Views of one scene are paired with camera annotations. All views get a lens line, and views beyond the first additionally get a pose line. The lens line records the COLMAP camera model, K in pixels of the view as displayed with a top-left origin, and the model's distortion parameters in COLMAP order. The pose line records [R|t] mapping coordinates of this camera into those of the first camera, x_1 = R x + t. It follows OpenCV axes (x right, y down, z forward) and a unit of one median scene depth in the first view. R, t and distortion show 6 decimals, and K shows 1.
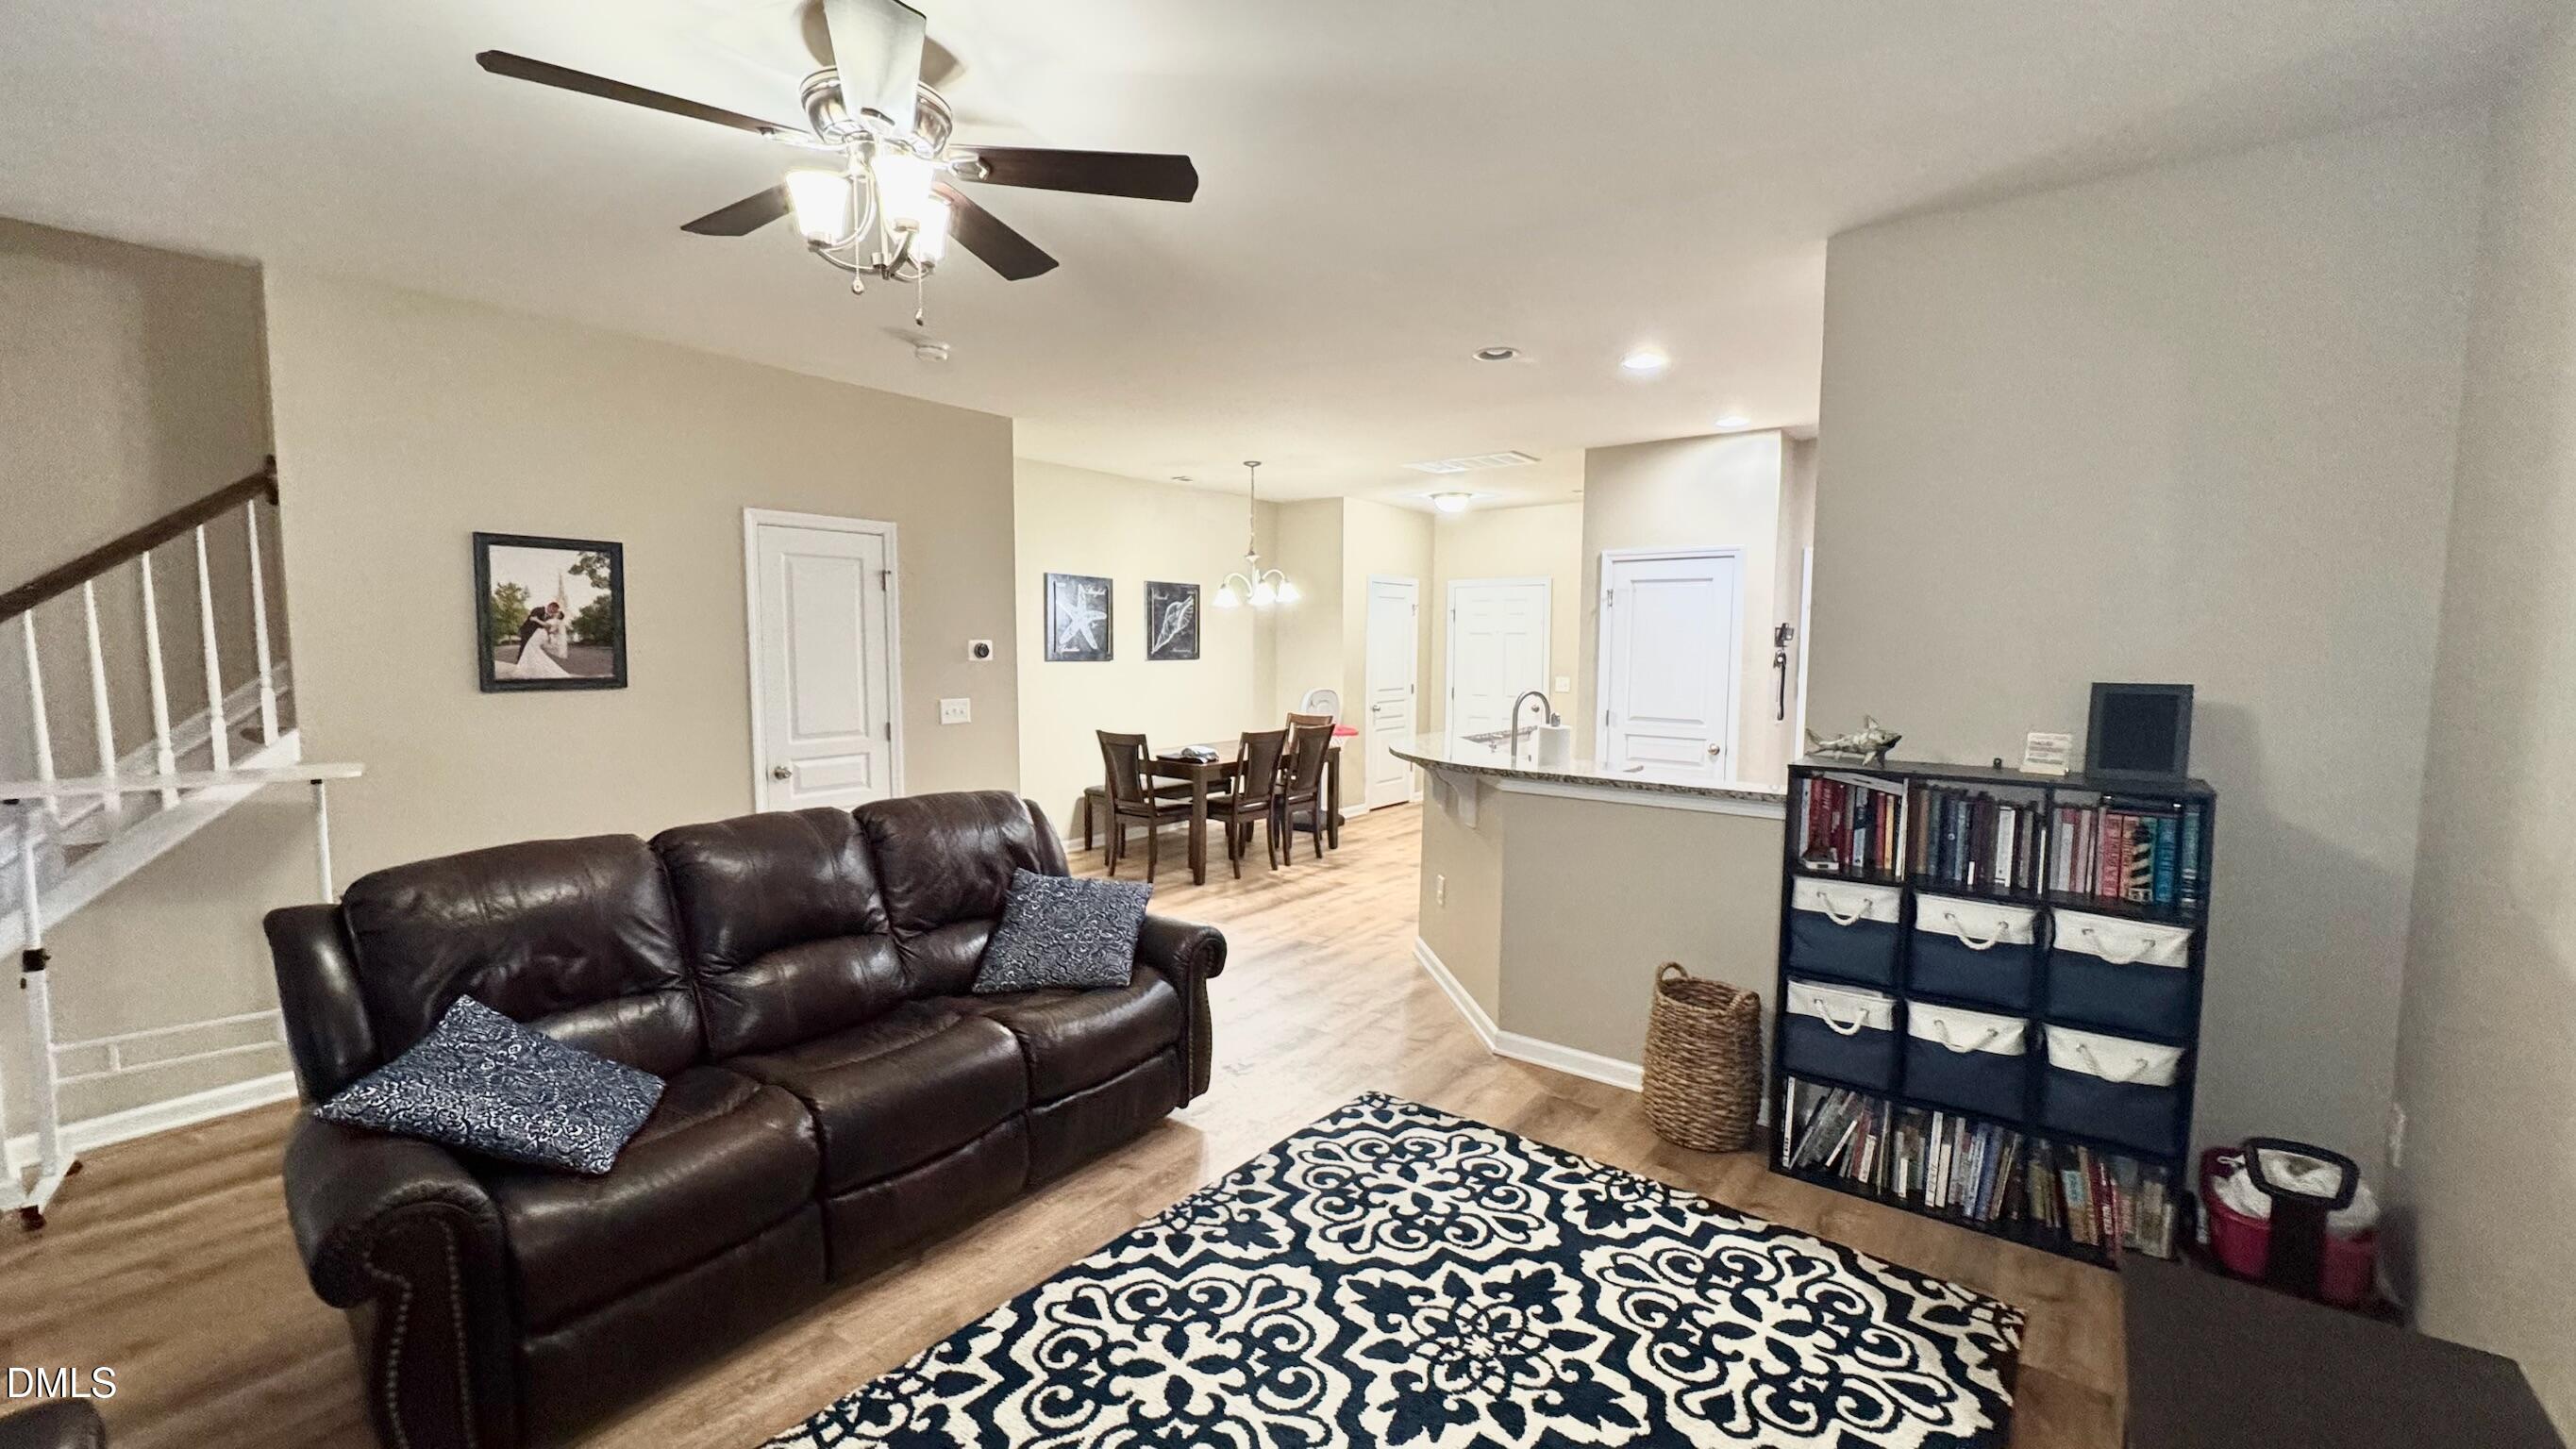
lens RADIAL K [[1023.9, 0, 1288.0], [0, 1023.9, 724.5], [0, 0, 1]] dist [0.001348, 0.000222]
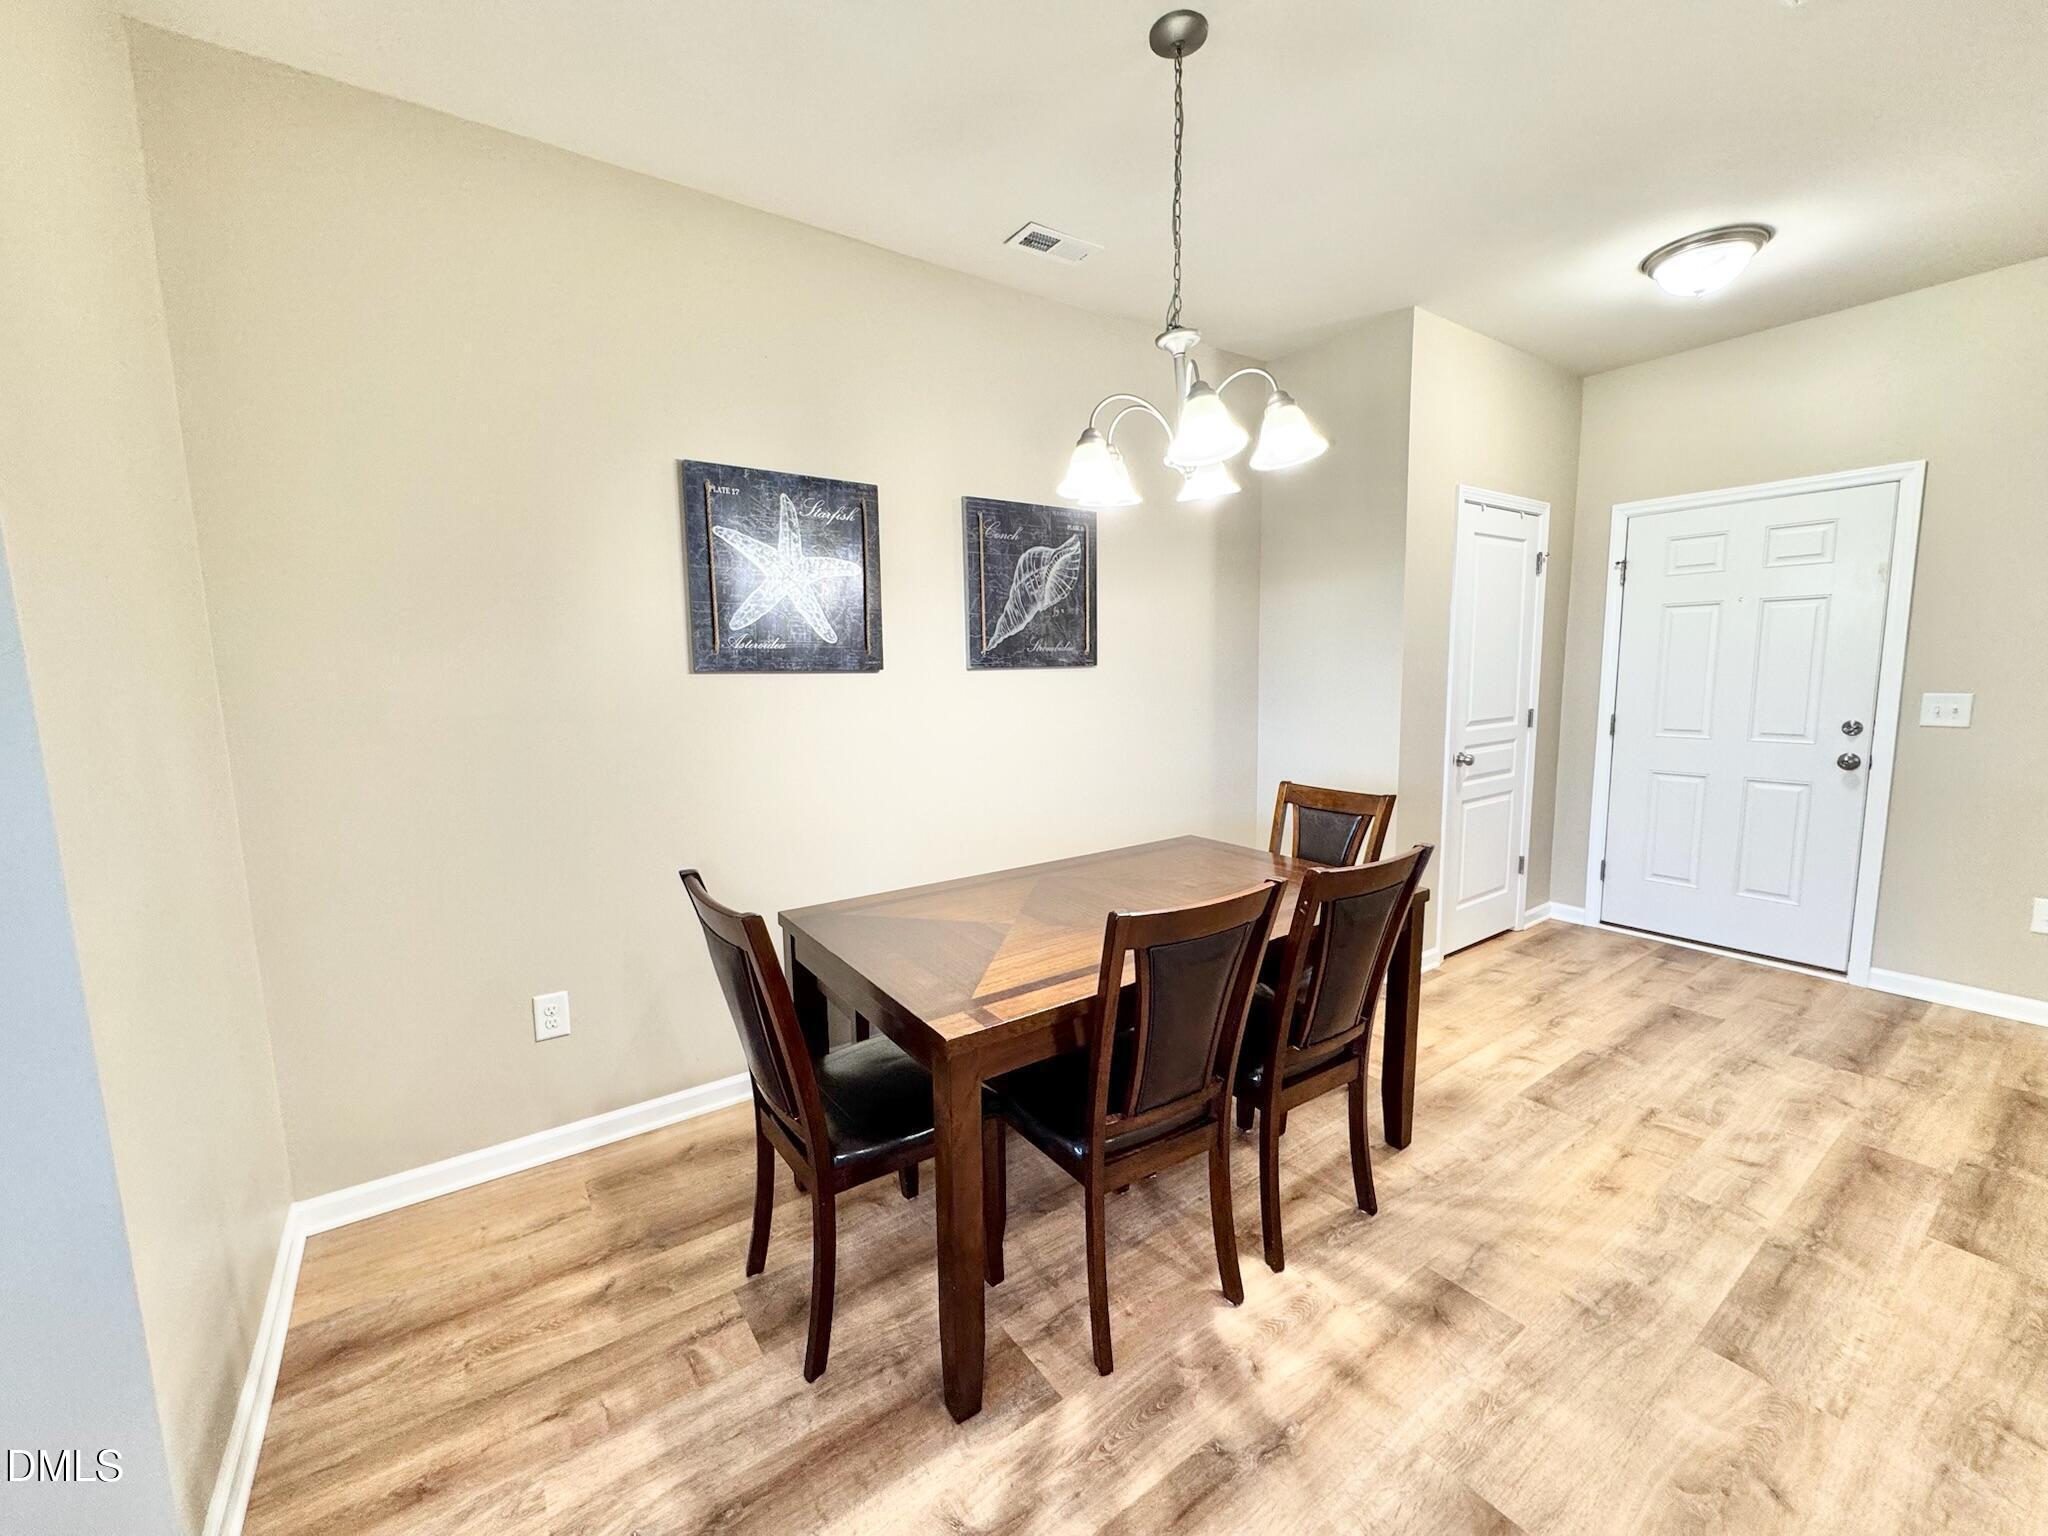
lens RADIAL K [[816.1, 0, 1024.0], [0, 816.1, 768.0], [0, 0, 1]] dist [0.001571, 0.000383]
pose [[0.955062, 0.014296, -0.296063, -0.001047], [-0.001067, 0.998996, 0.044795, -0.033125], [0.296406, -0.042466, 0.954118, 0.637982]]
